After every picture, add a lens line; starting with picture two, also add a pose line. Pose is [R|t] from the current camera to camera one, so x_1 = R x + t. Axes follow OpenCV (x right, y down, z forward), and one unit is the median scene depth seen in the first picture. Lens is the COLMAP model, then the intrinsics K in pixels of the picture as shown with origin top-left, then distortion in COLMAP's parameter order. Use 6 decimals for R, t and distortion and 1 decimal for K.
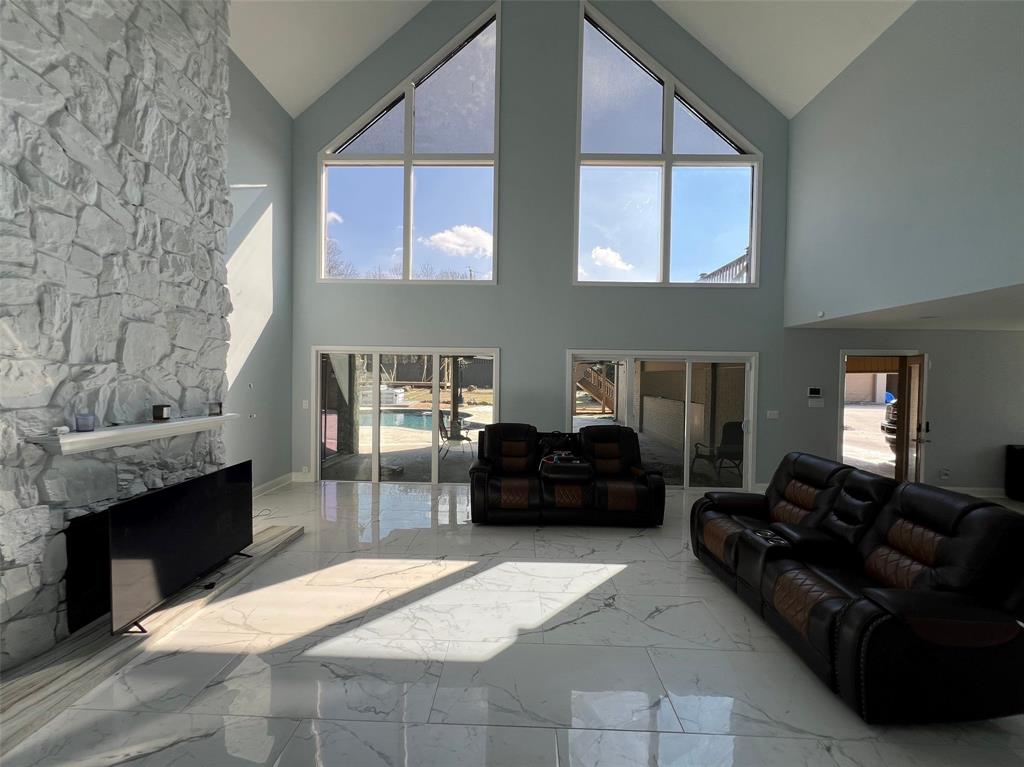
lens RADIAL K [[411.3, 0, 512.0], [0, 411.3, 383.5], [0, 0, 1]] dist [-0.000043, -0.000139]
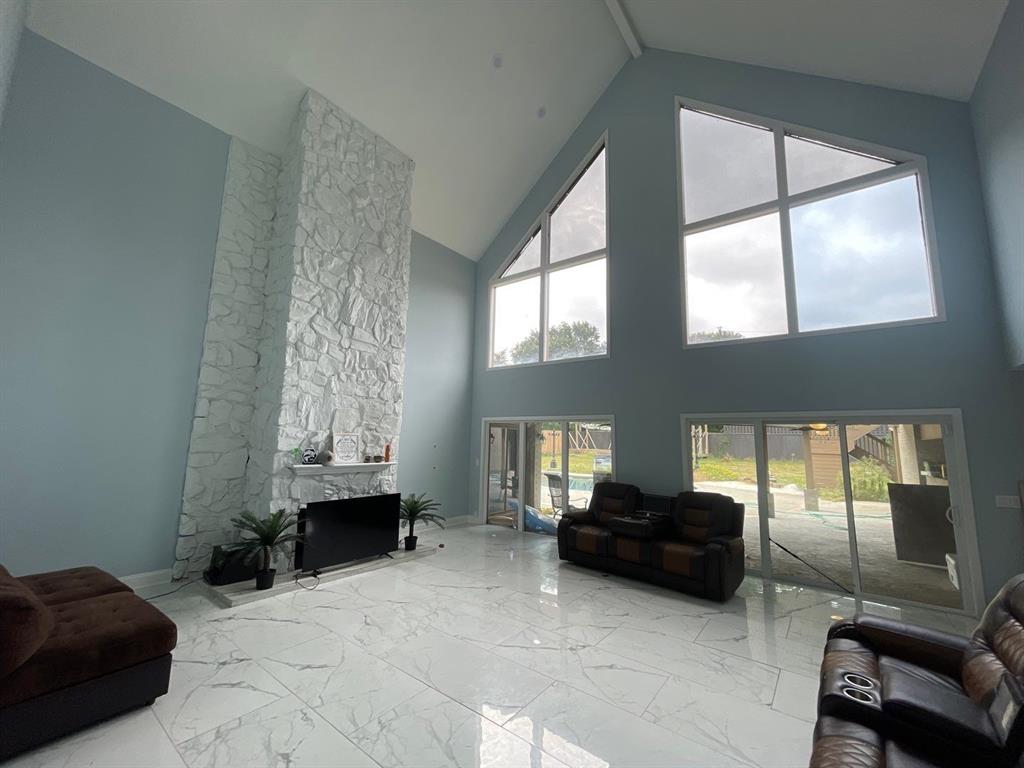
lens RADIAL K [[416.5, 0, 509.2], [0, 416.5, 380.2], [0, 0, 1]] dist [-0.007160, -0.000027]
pose [[0.802212, -0.083104, -0.591227, 0.700676], [-0.021294, 0.985652, -0.167440, 0.021850], [0.596659, 0.146912, 0.788933, -0.056457]]
